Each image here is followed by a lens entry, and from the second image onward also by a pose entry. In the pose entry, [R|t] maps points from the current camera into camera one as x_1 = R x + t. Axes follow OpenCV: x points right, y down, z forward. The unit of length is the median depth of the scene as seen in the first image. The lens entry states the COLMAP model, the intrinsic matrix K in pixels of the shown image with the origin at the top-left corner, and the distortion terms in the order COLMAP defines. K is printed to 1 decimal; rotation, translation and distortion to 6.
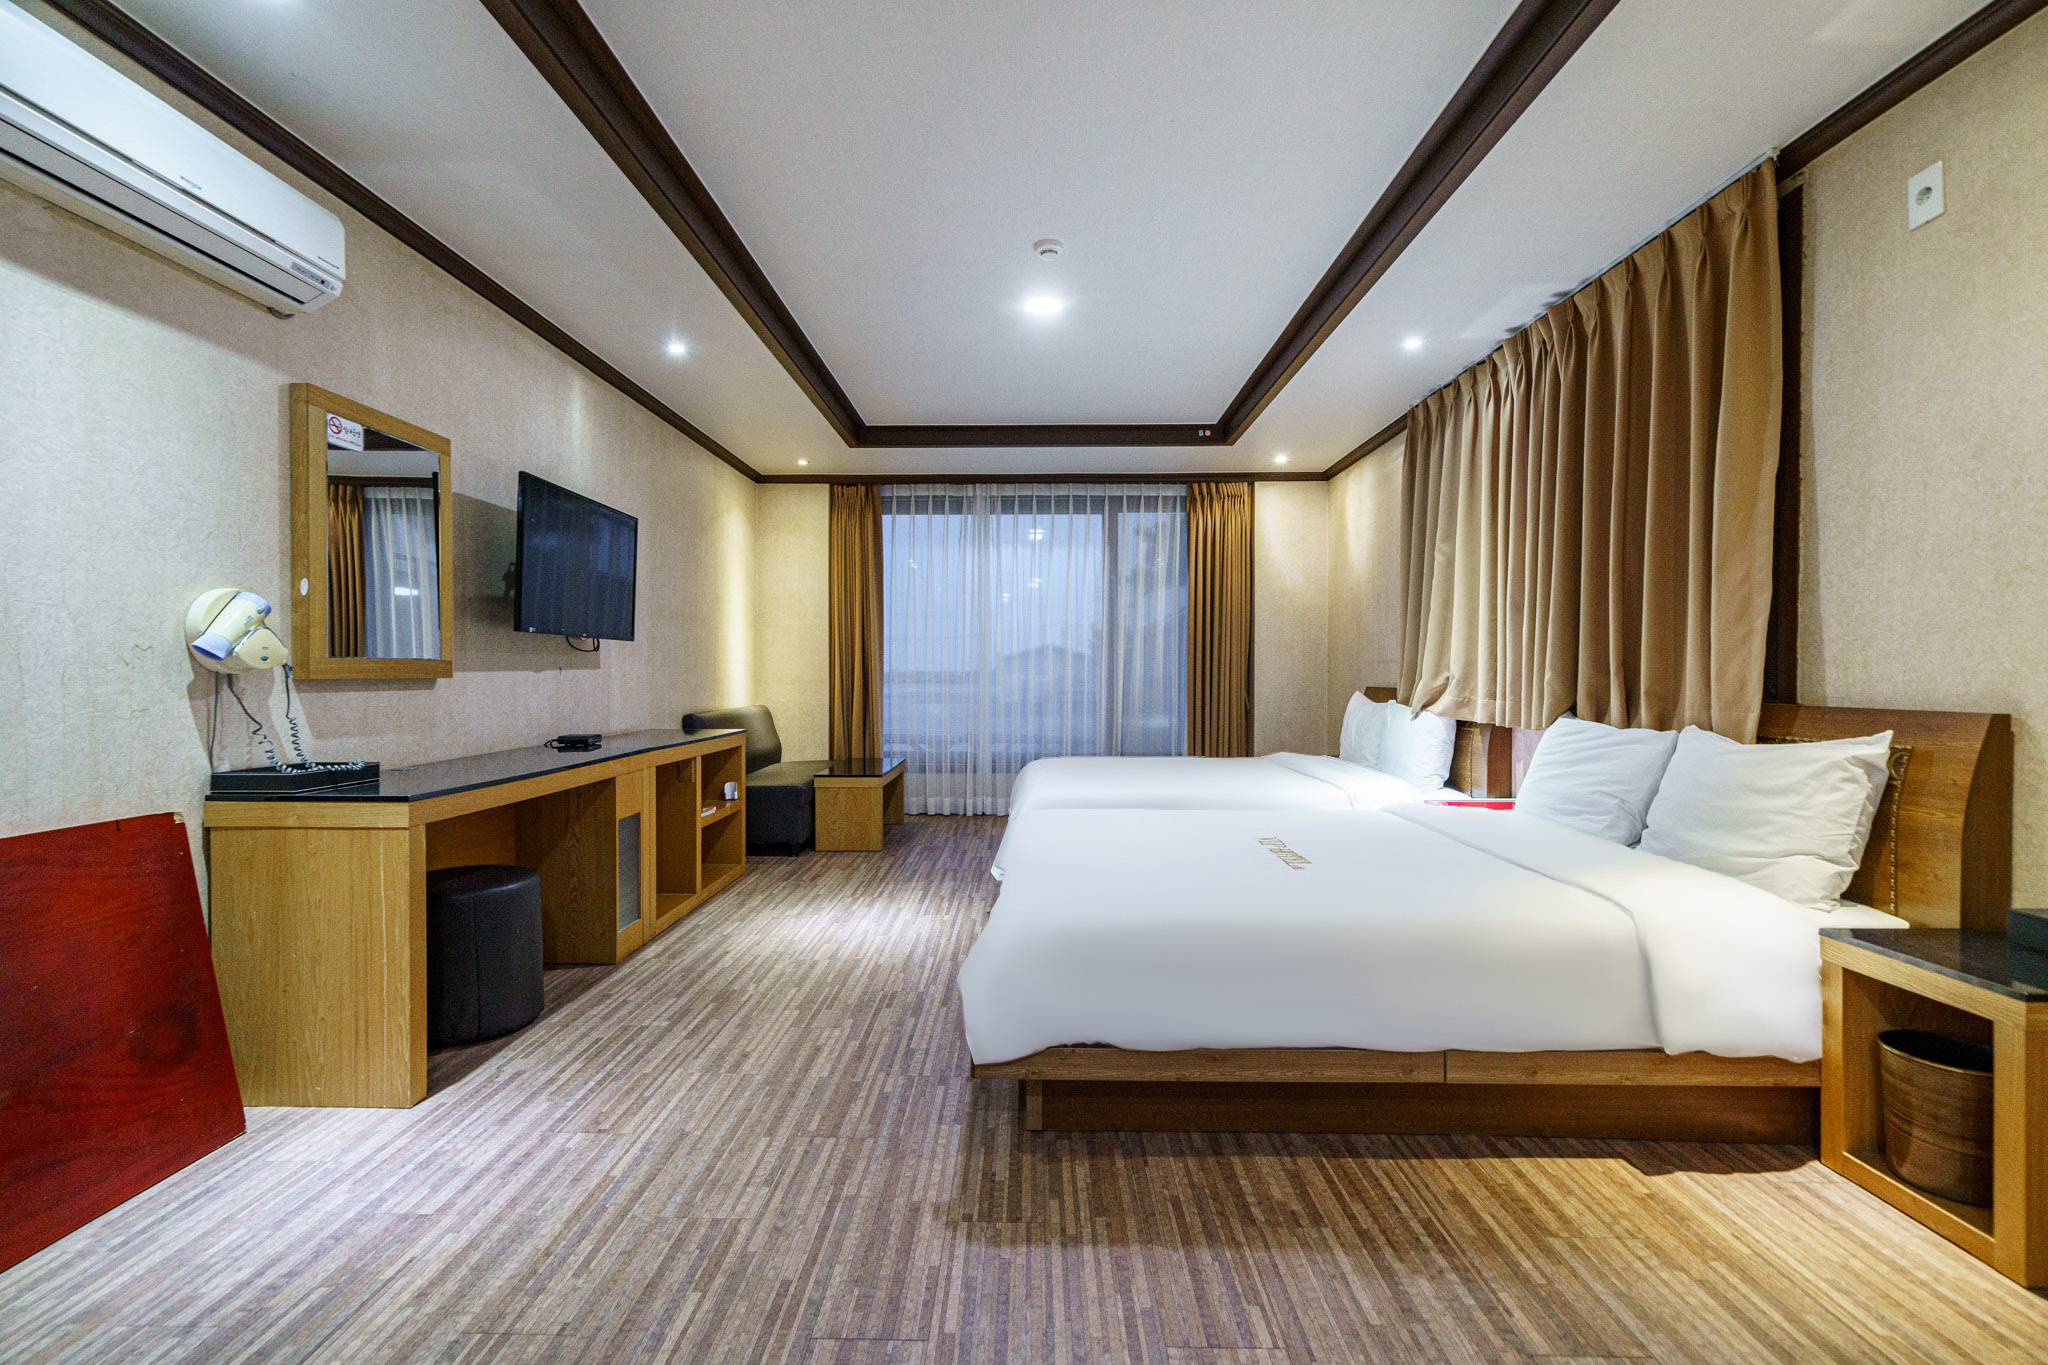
lens RADIAL K [[916.6, 0, 1010.9], [0, 916.6, 691.9], [0, 0, 1]] dist [0.003151, 0.000241]
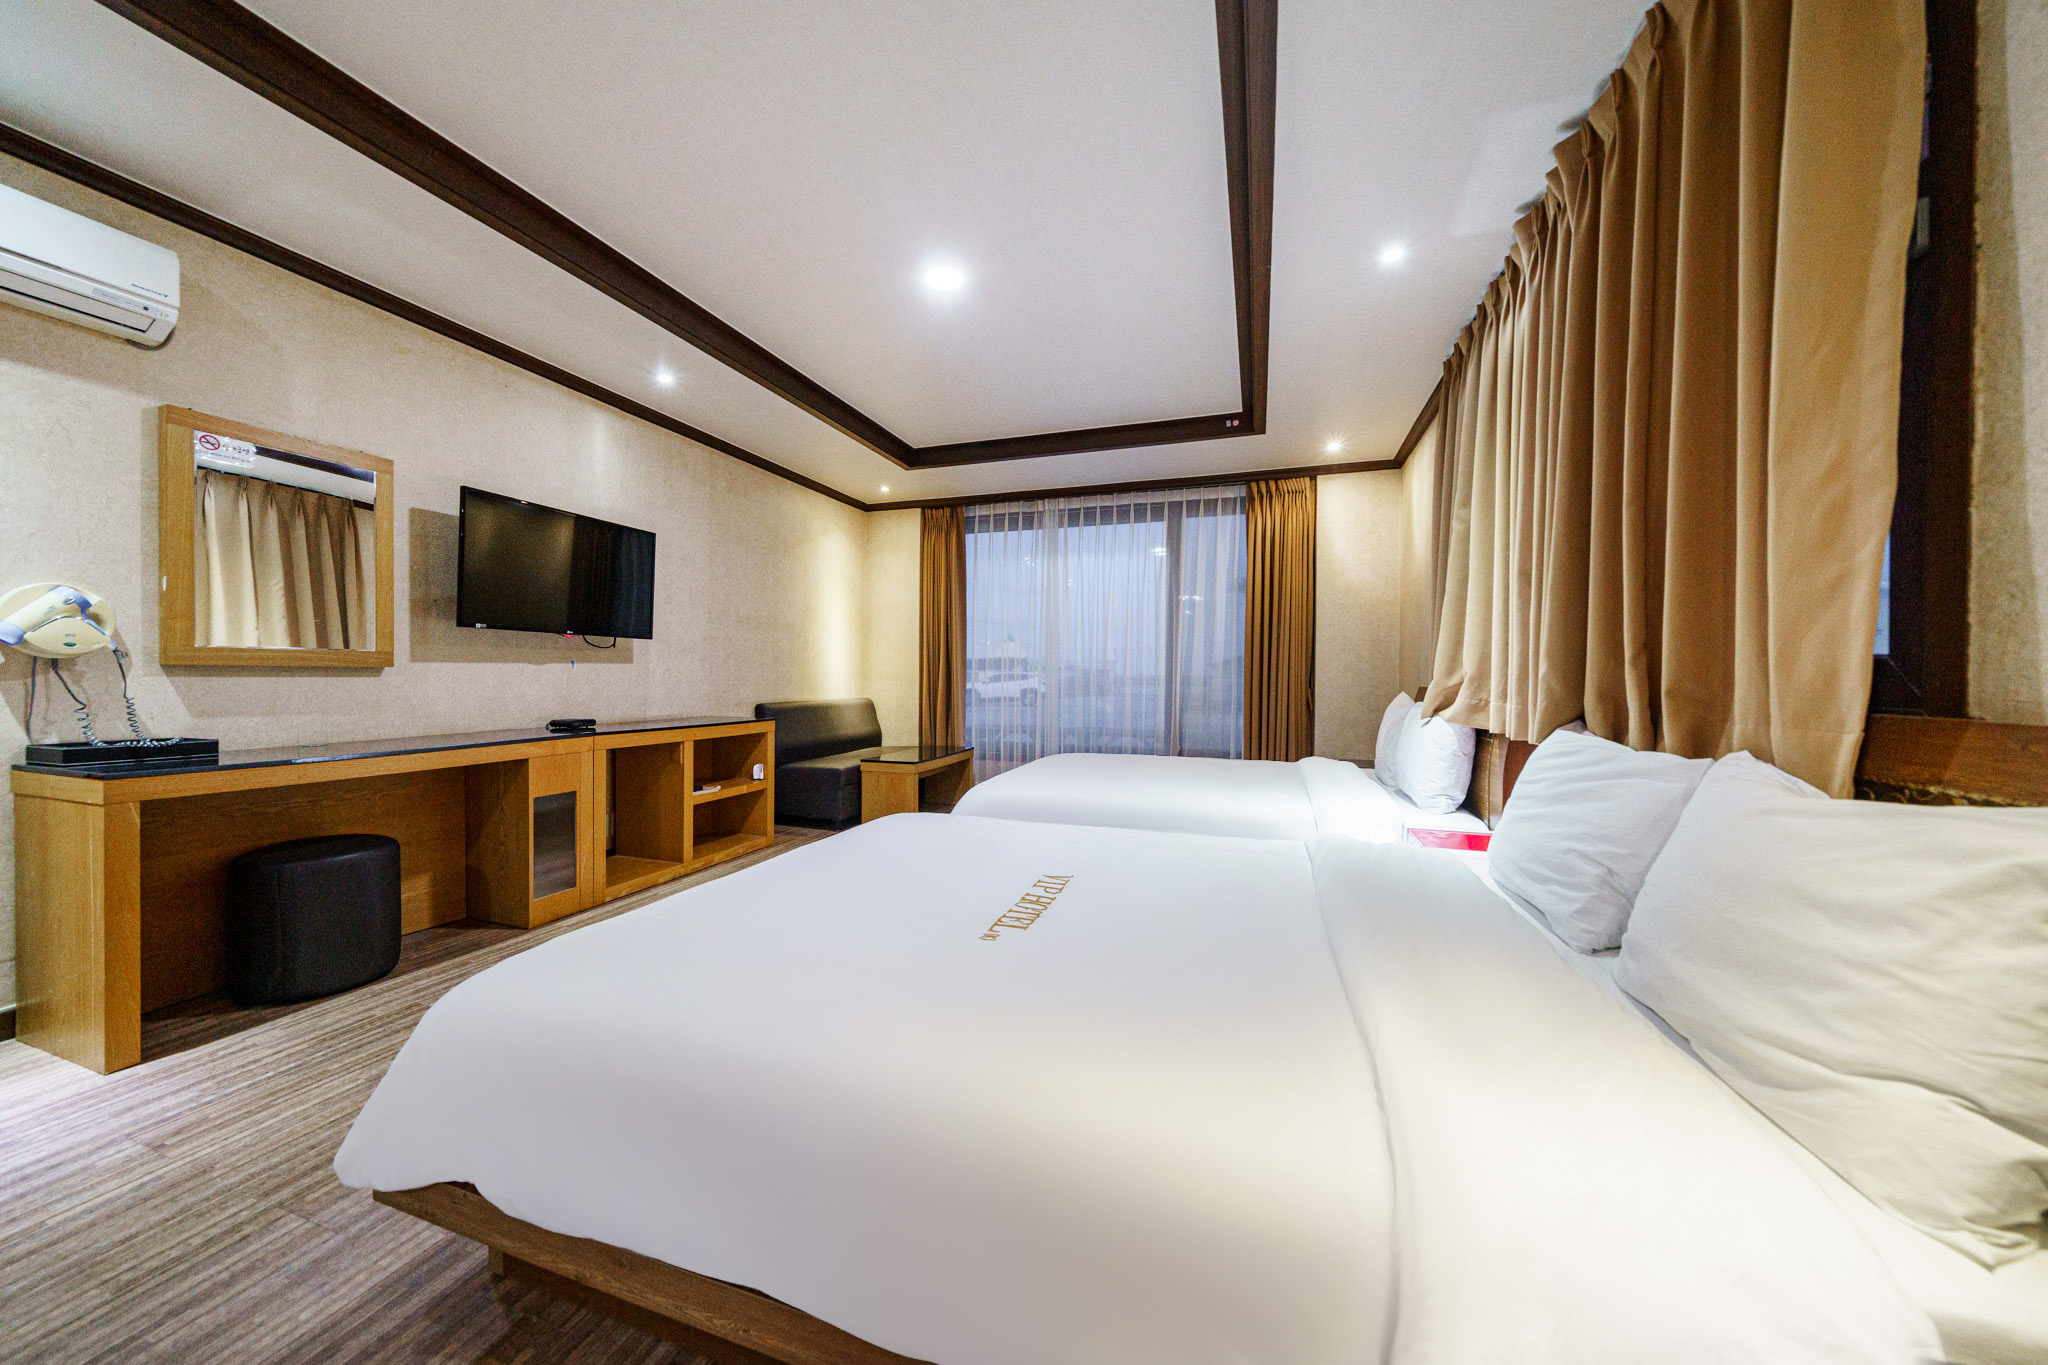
lens RADIAL K [[701.4, 0, 1013.5], [0, 701.4, 685.4], [0, 0, 1]] dist [-0.001981, 0.000064]
pose [[0.950078, 0.009804, -0.311858, 0.361741], [-0.012712, 0.999893, -0.007291, 0.003745], [0.311753, 0.010892, 0.950101, 0.363632]]
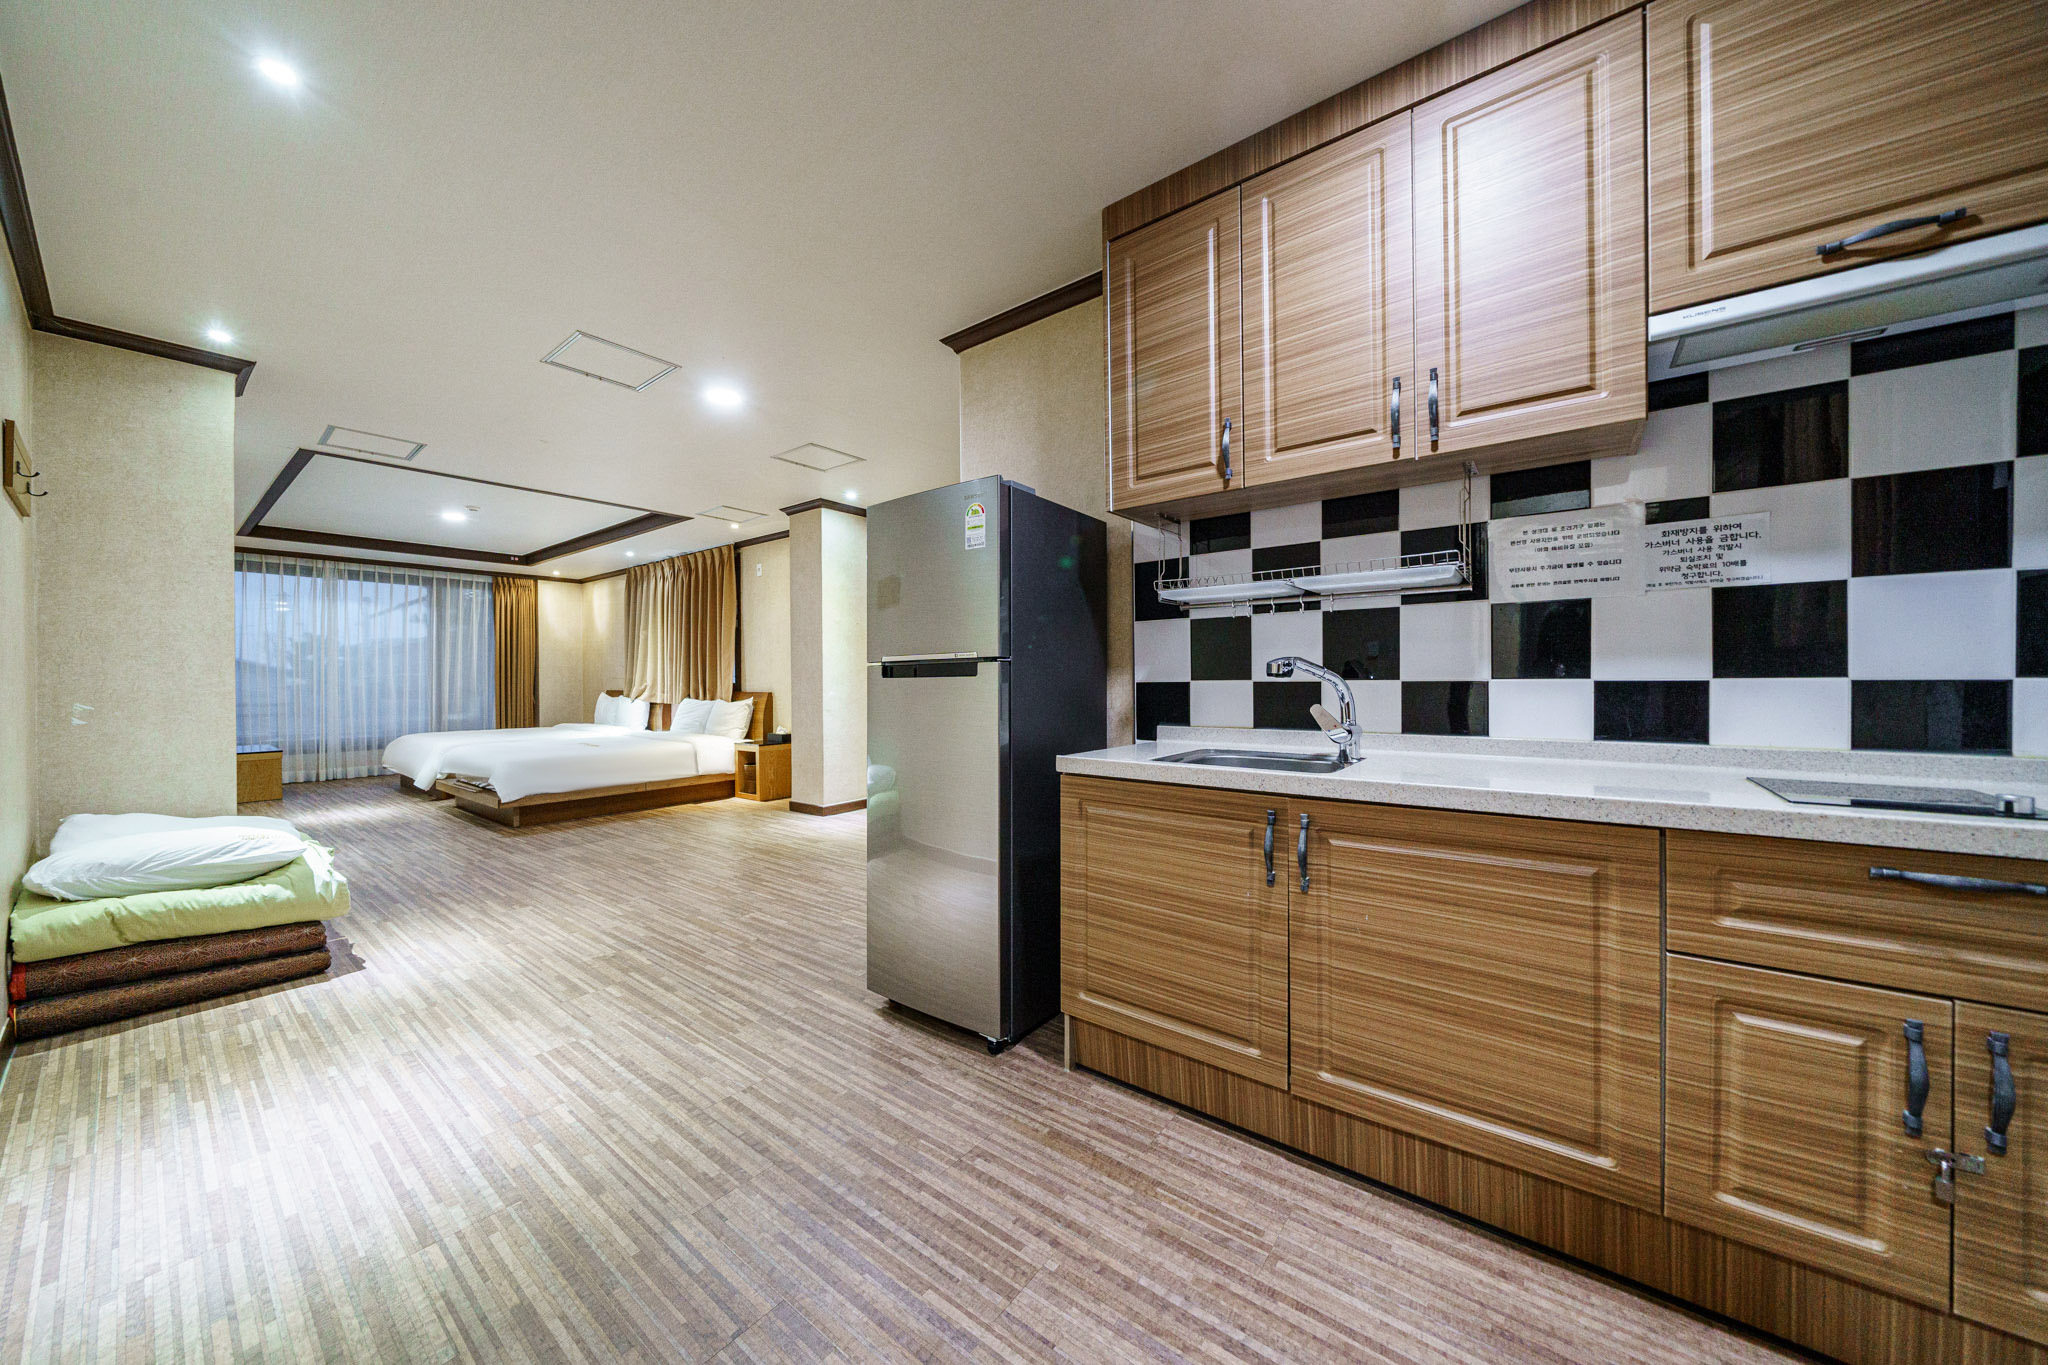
lens RADIAL K [[701.4, 0, 1013.5], [0, 701.4, 685.4], [0, 0, 1]] dist [-0.001981, 0.000064]
pose [[0.601221, -0.004853, 0.799068, -0.529297], [0.019849, 0.999764, -0.008863, 0.025242], [-0.798836, 0.021190, 0.601175, -1.120506]]
